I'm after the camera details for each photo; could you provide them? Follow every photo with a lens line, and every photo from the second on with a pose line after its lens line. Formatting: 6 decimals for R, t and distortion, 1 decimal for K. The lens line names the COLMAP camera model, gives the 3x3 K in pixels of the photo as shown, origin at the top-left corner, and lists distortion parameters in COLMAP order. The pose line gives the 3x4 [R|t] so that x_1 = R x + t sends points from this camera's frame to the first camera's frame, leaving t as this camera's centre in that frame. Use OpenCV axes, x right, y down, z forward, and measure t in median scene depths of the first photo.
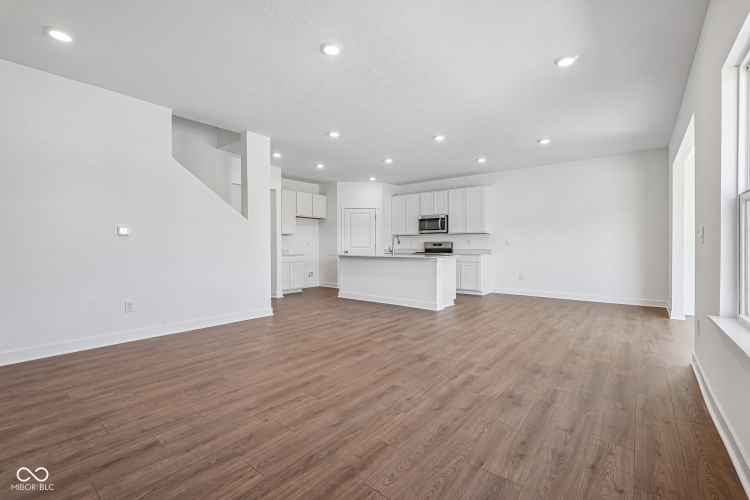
lens RADIAL K [[329.7, 0, 374.5], [0, 329.7, 252.1], [0, 0, 1]] dist [-0.007033, 0.003507]
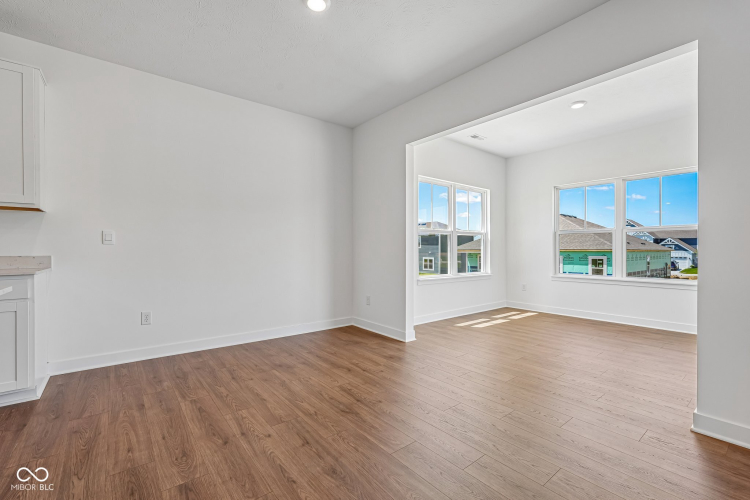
lens RADIAL K [[329.7, 0, 378.1], [0, 329.7, 250.0], [0, 0, 1]] dist [-0.007033, 0.003507]
pose [[0.204705, 0.002030, 0.978822, 0.071698], [0.011983, 0.999918, -0.004580, -0.008012], [-0.978750, 0.012666, 0.204664, 0.536809]]
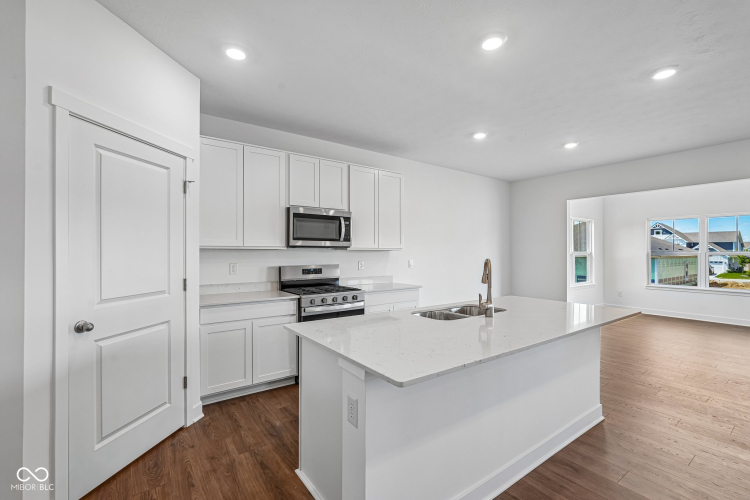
lens RADIAL K [[329.7, 0, 381.8], [0, 329.7, 253.9], [0, 0, 1]] dist [-0.007033, 0.003507]
pose [[0.247494, -0.002907, 0.968885, -0.249836], [0.009139, 0.999958, 0.000665, -0.047597], [-0.968846, 0.008690, 0.247510, 0.803751]]
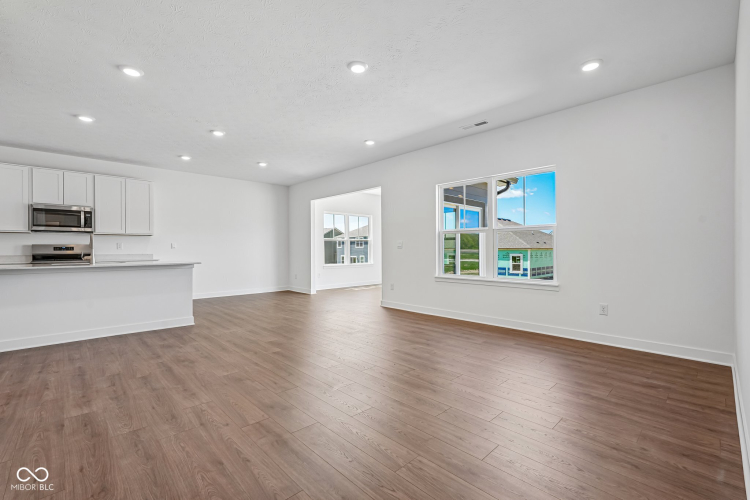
lens RADIAL K [[329.7, 0, 373.9], [0, 329.7, 249.4], [0, 0, 1]] dist [-0.007033, 0.003507]
pose [[0.139279, 0.001789, 0.990252, -0.405831], [0.020435, 0.999780, -0.004681, -0.004287], [-0.990042, 0.020888, 0.139212, 0.272233]]
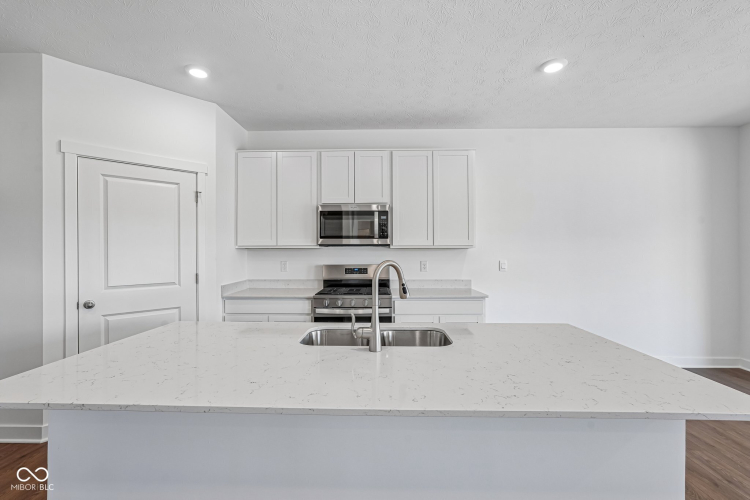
lens RADIAL K [[329.7, 0, 375.6], [0, 329.7, 252.1], [0, 0, 1]] dist [-0.007033, 0.003507]
pose [[0.793227, -0.002868, 0.608920, -0.063194], [0.009442, 0.999927, -0.007590, -0.045247], [-0.608853, 0.011770, 0.793195, 0.642193]]
